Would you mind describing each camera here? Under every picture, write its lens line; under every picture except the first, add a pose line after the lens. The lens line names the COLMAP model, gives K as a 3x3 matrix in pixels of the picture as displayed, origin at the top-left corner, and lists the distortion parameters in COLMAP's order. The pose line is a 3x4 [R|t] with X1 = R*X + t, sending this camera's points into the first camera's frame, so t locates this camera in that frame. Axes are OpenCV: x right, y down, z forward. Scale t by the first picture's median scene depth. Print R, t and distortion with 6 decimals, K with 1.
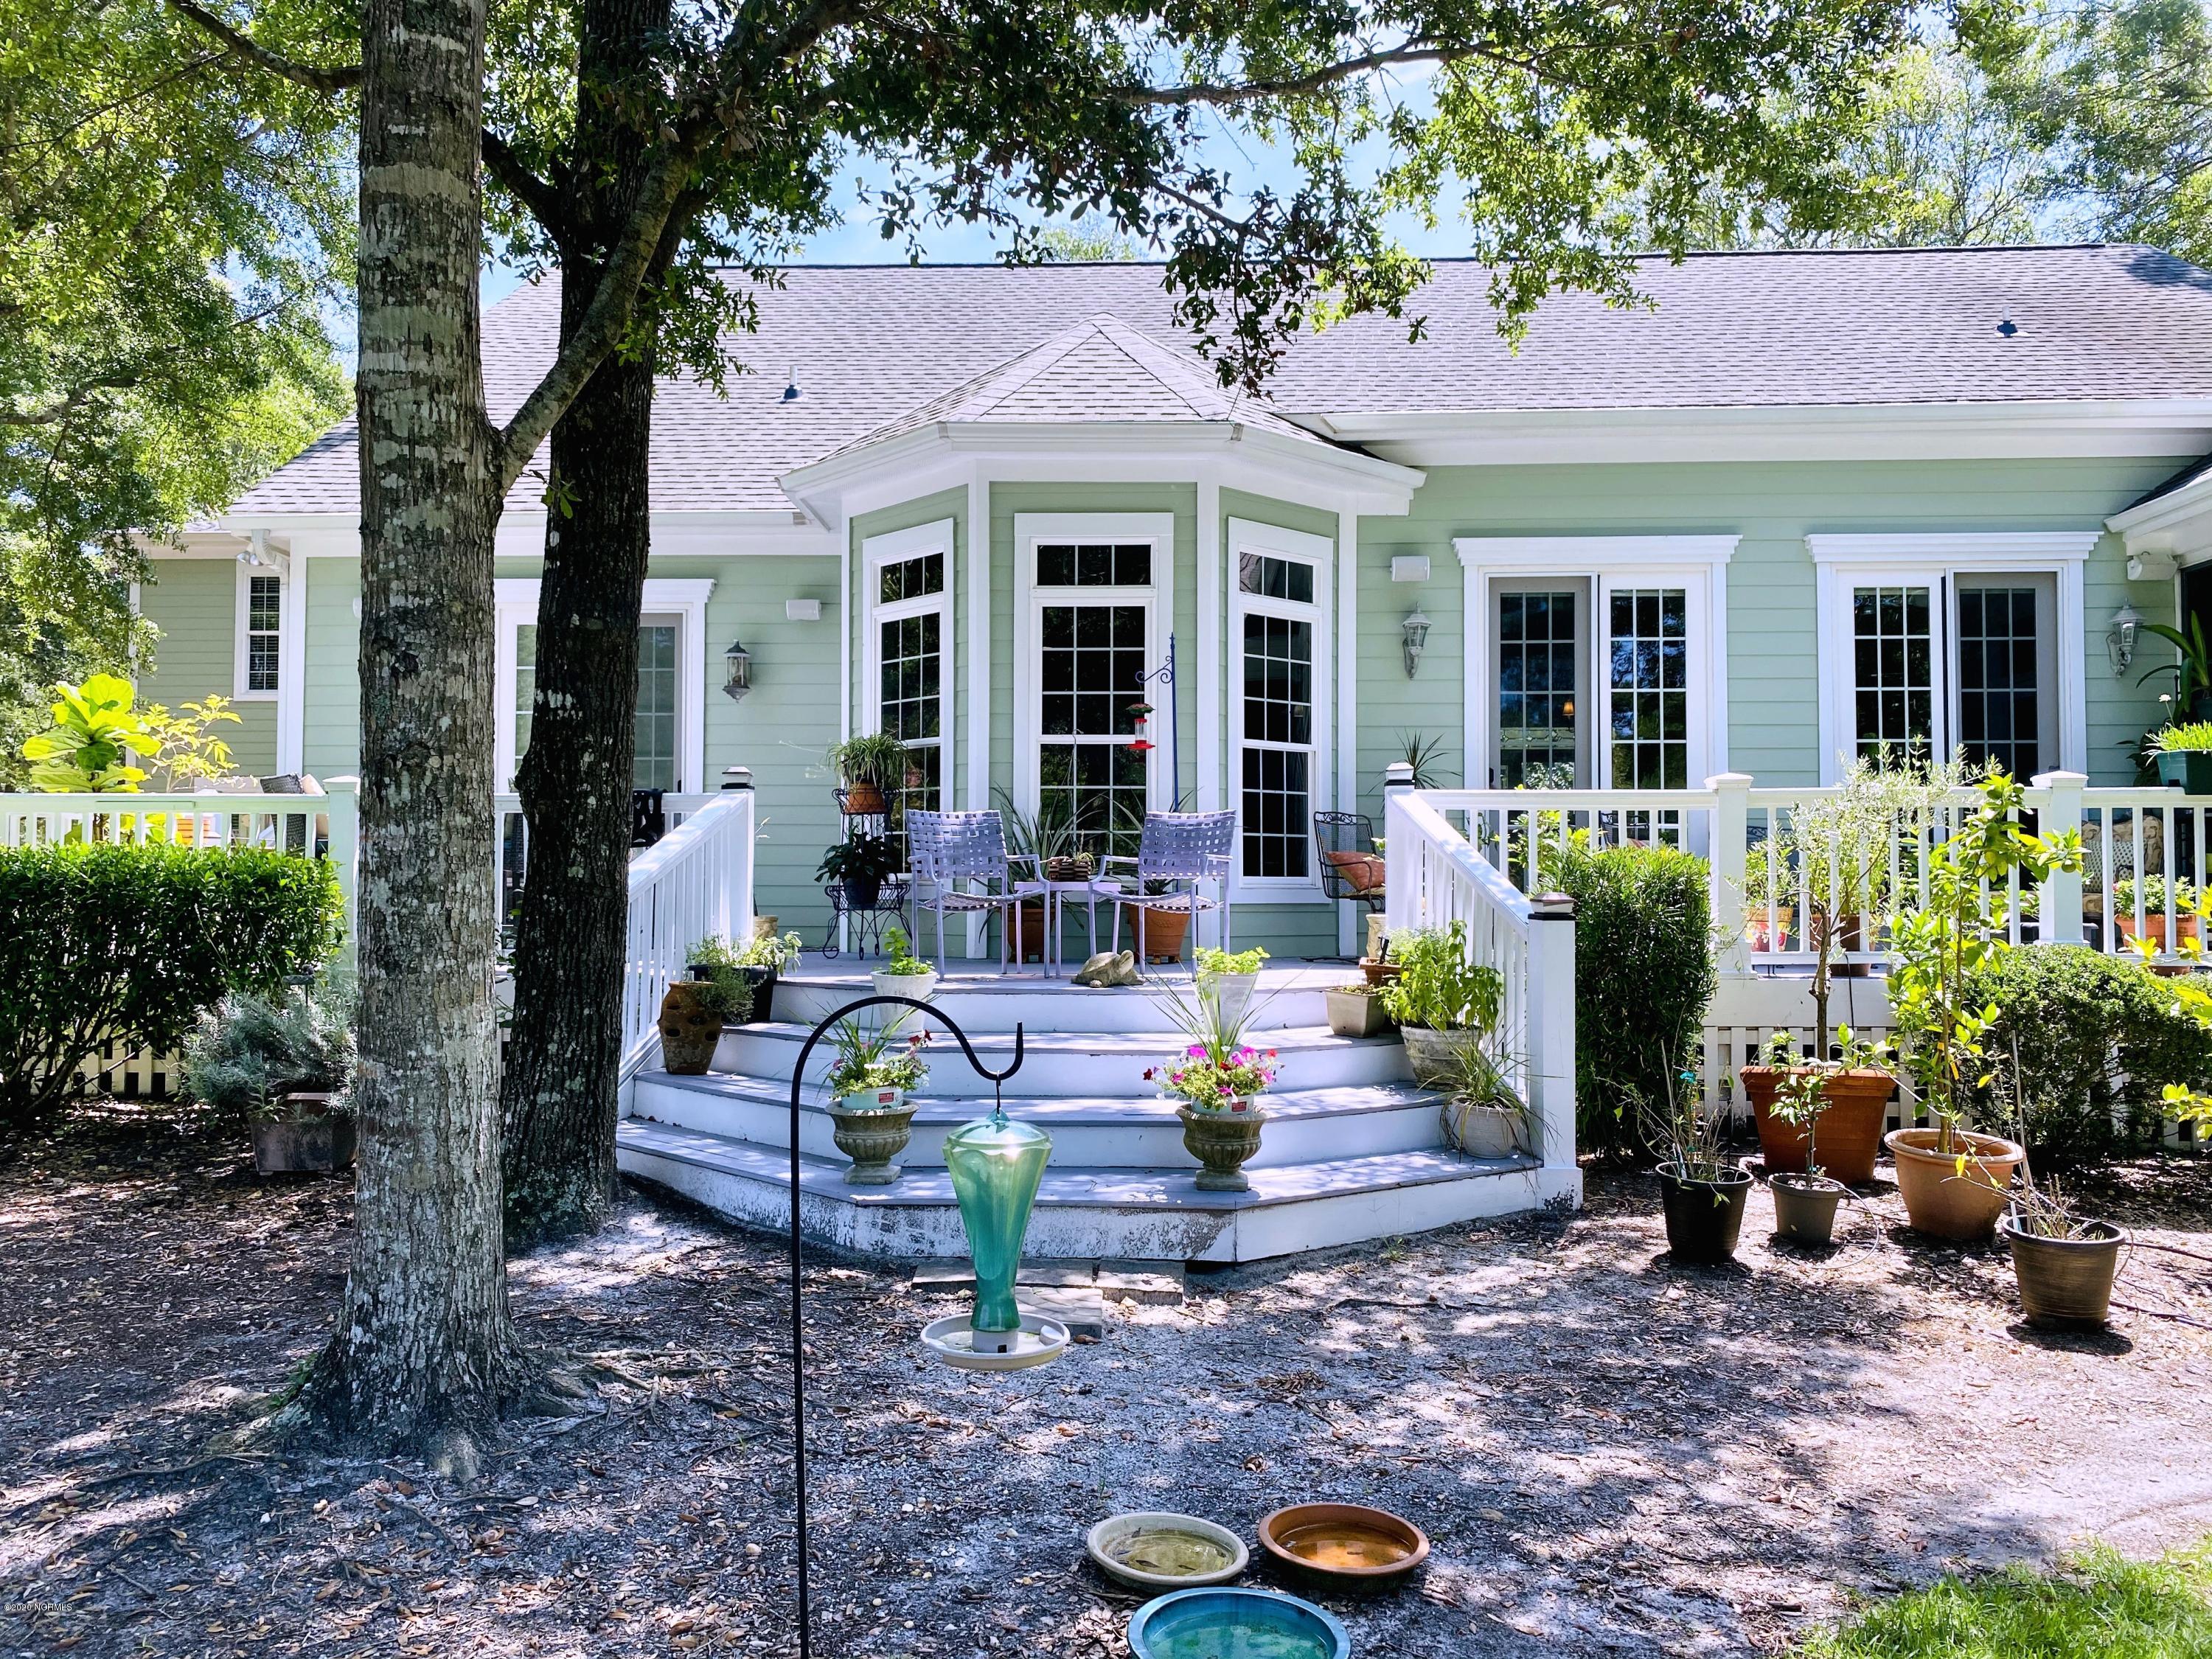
lens RADIAL K [[1691.4, 0, 1102.5], [0, 1691.4, 834.7], [0, 0, 1]] dist [0.053458, -0.059894]
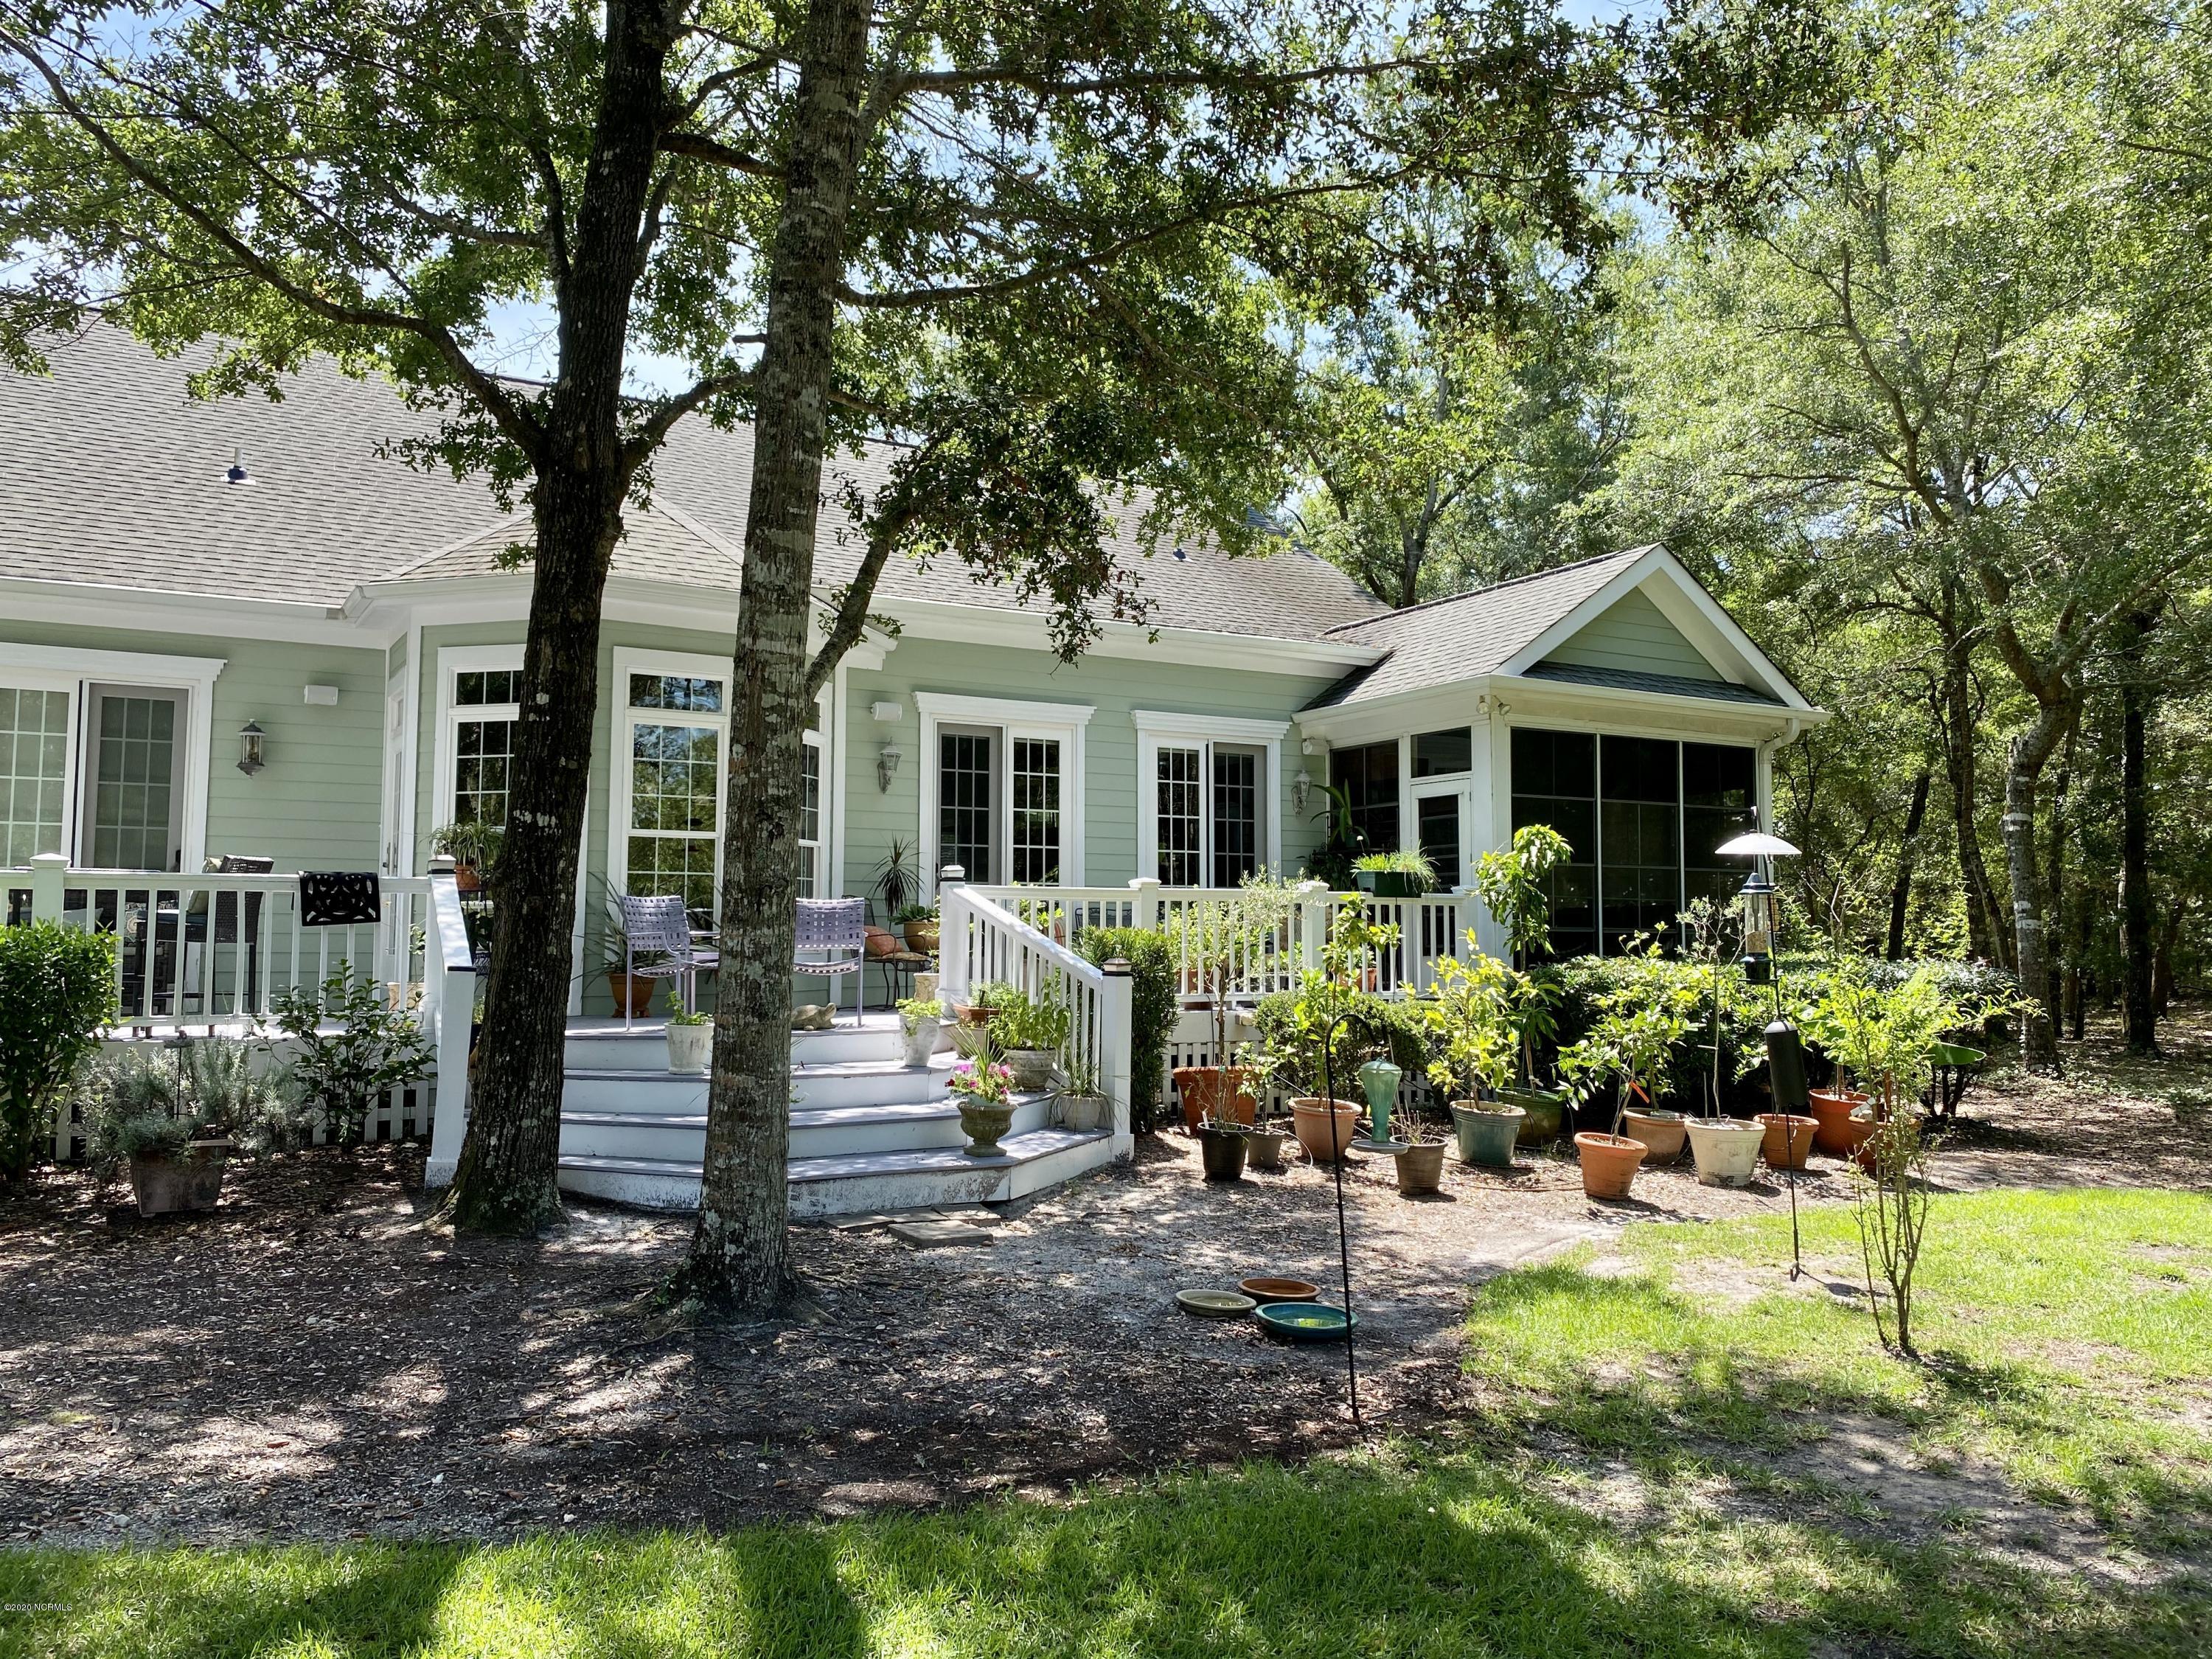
lens RADIAL K [[1691.4, 0, 1090.5], [0, 1691.4, 820.1], [0, 0, 1]] dist [0.053458, -0.059894]
pose [[0.842634, 0.037840, 0.537156, -0.399237], [-0.017224, 0.998912, -0.043348, -0.017286], [-0.538211, 0.027275, 0.842368, -0.204829]]
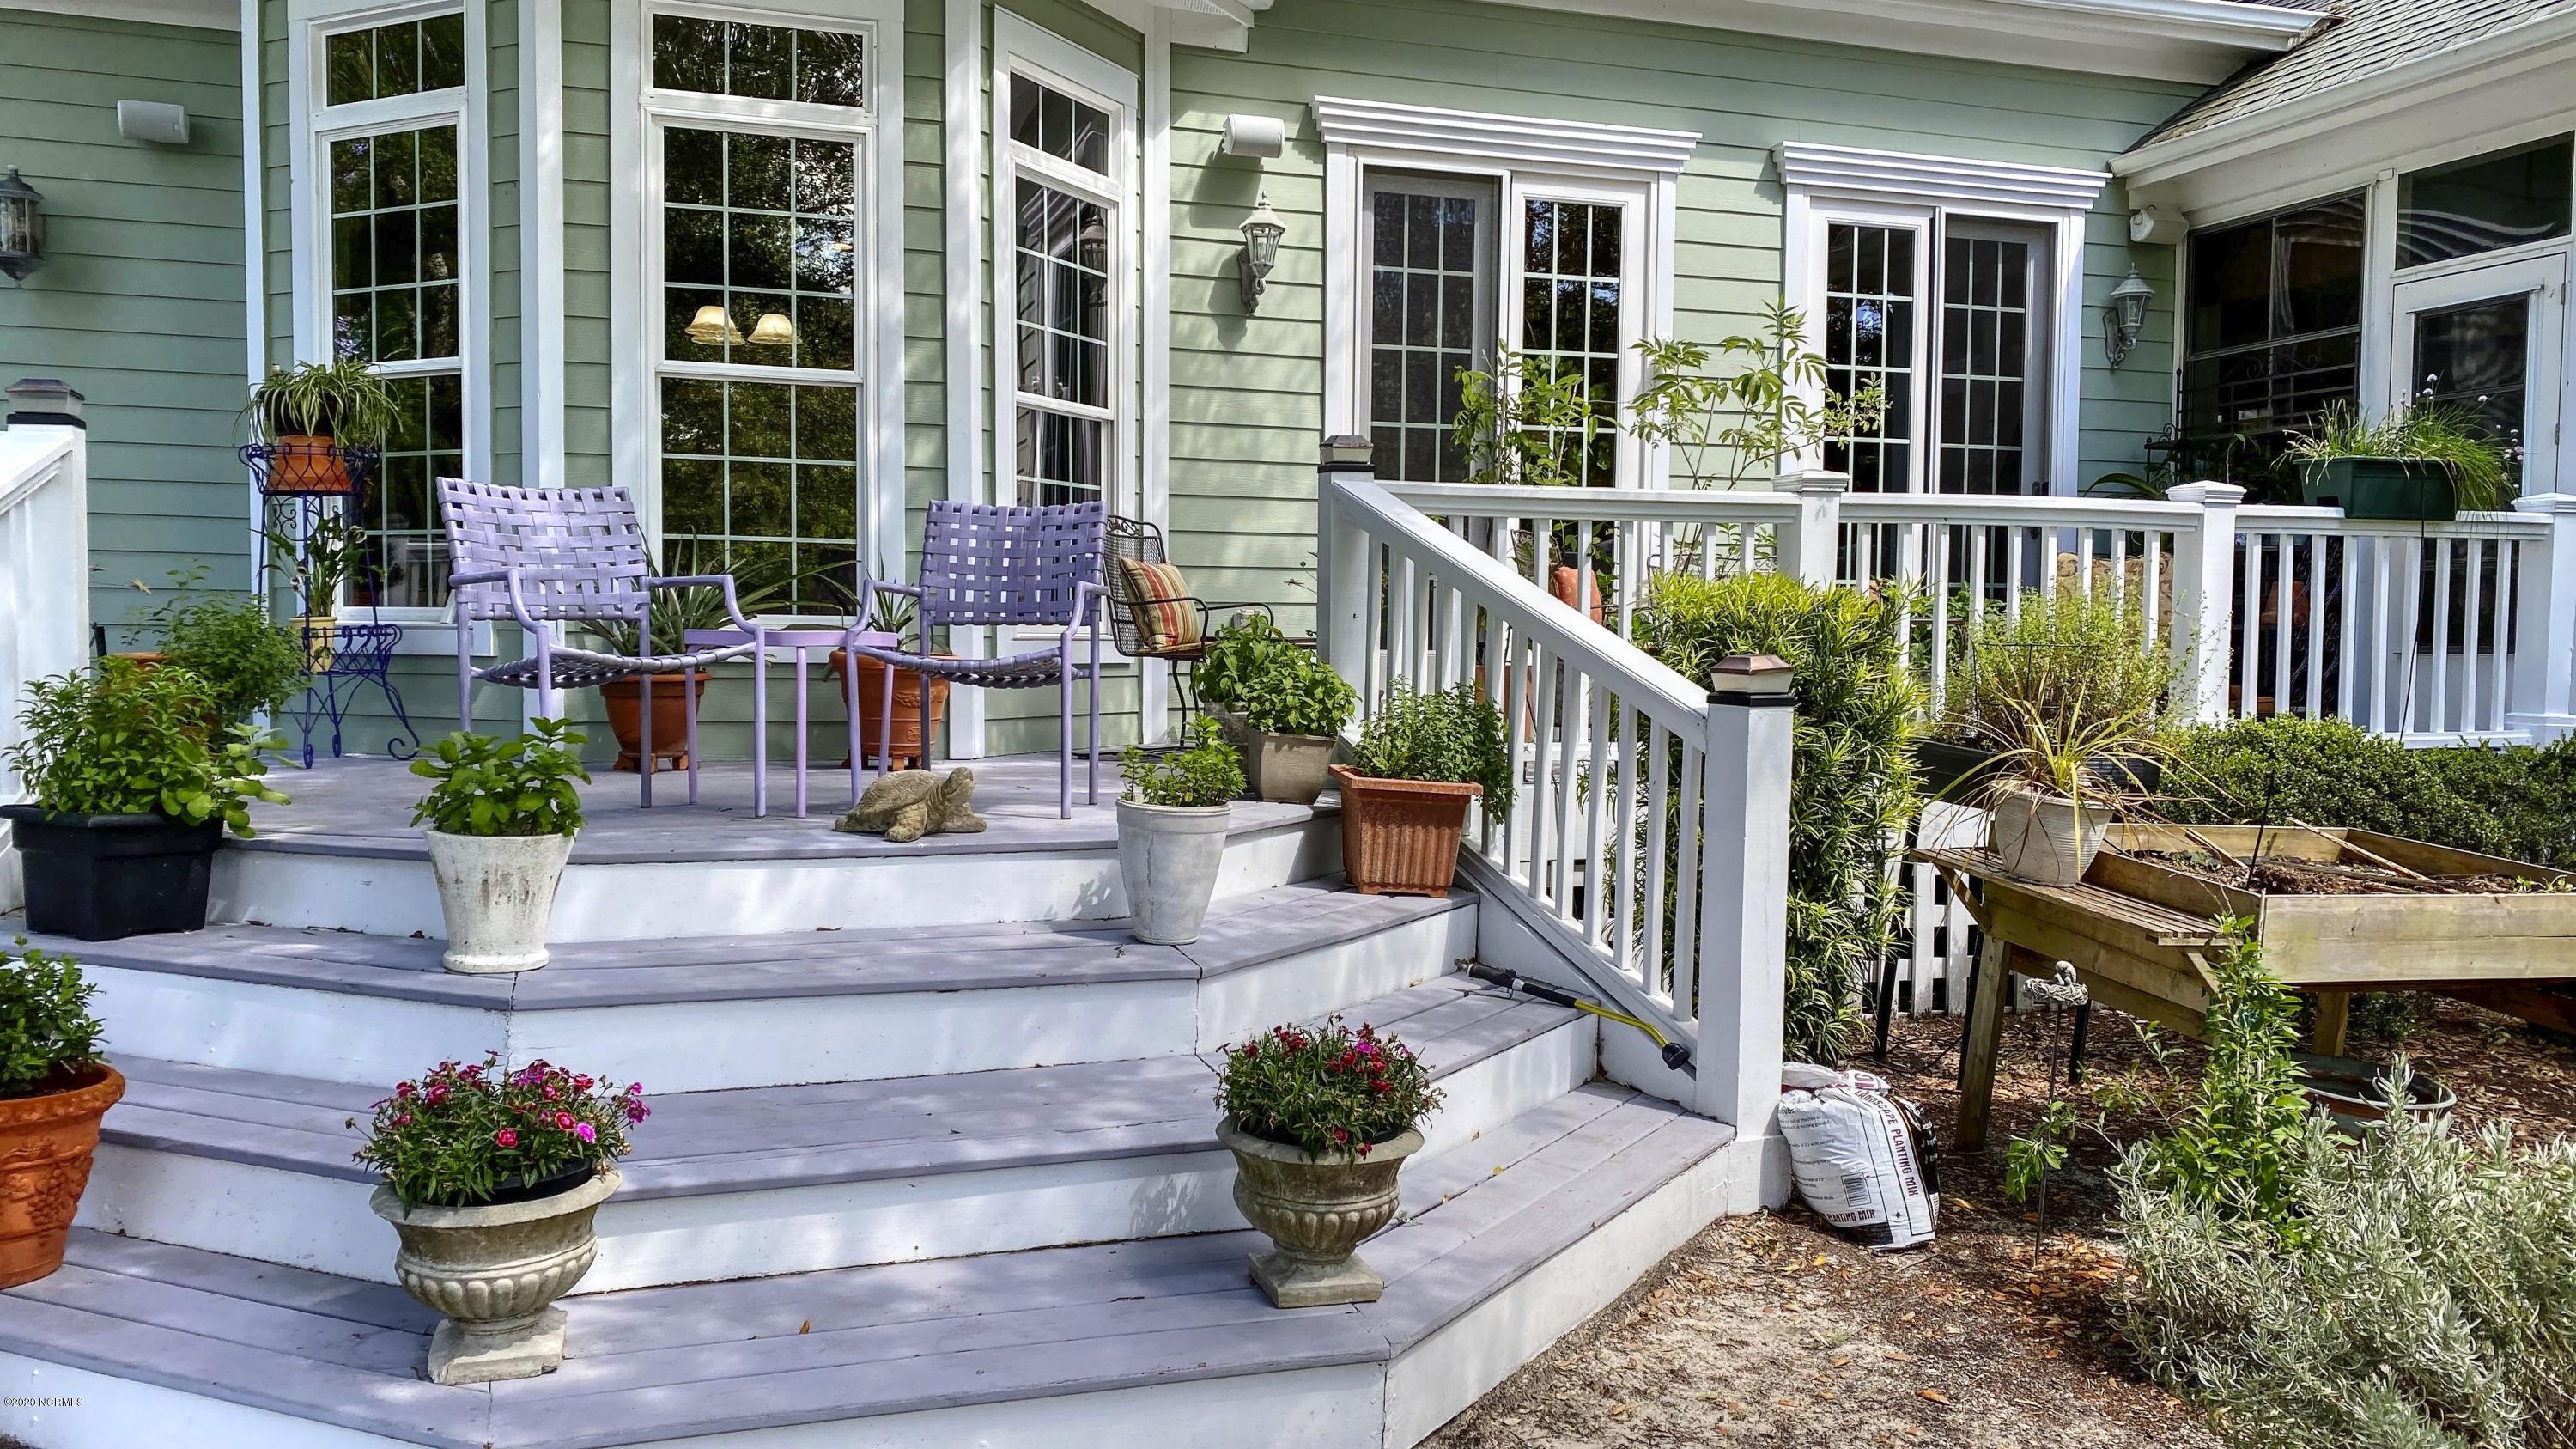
lens RADIAL K [[1914.9, 0, 1275.7], [0, 1914.9, 736.8], [0, 0, 1]] dist [0.005378, -0.003227]
pose [[0.936186, -0.012233, 0.351293, -0.067463], [-0.019162, 0.996132, 0.085754, 0.007120], [-0.350983, -0.087013, 0.932330, 0.310032]]
